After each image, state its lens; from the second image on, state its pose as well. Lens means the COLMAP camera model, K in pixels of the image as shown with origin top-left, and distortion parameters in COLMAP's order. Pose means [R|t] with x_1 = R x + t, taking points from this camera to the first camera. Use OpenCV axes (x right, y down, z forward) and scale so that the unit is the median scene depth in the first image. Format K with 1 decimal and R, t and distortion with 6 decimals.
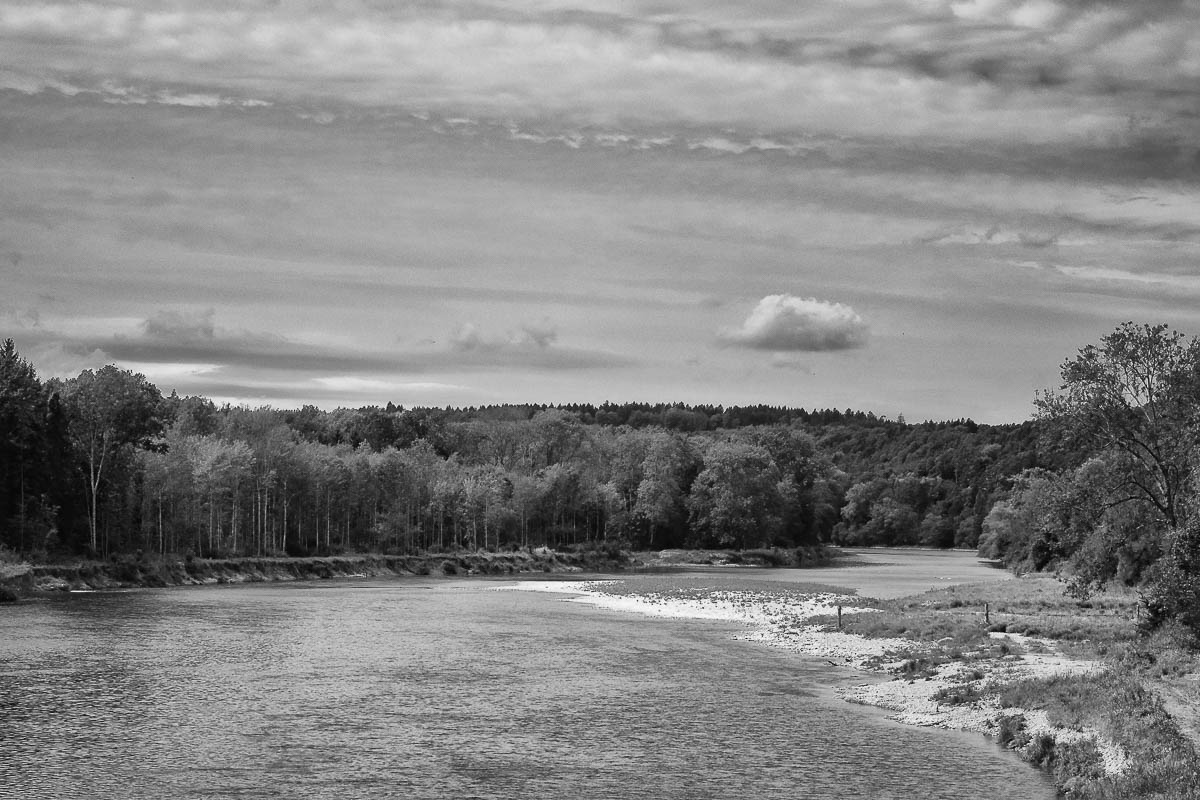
lens RADIAL K [[3044.8, 0, 600.6], [0, 3044.8, 400.6], [0, 0, 1]] dist [-0.076824, 0.000000]
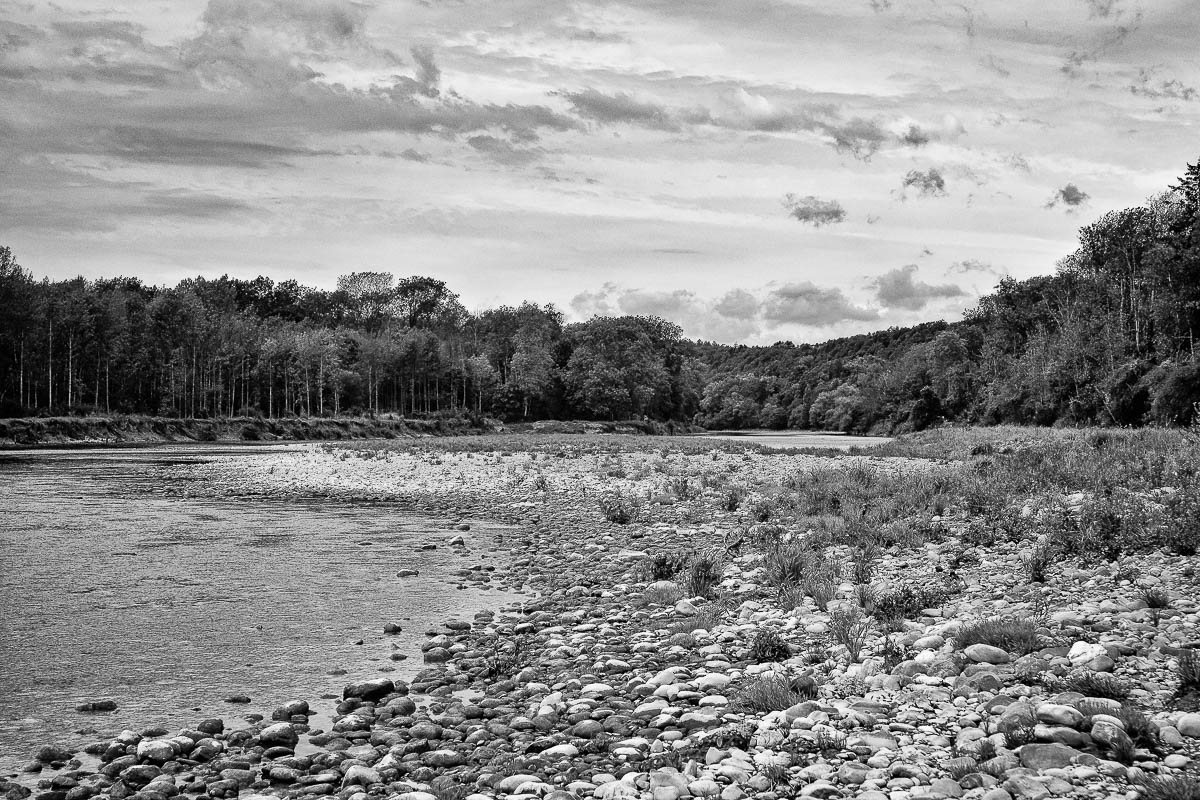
lens RADIAL K [[1891.2, 0, 604.9], [0, 1891.2, 399.0], [0, 0, 1]] dist [0.068390, 0.000000]
pose [[0.999306, -0.016951, 0.033160, 0.021979], [0.016122, 0.999554, 0.025127, 0.025837], [-0.033571, -0.024575, 0.999134, 0.364344]]
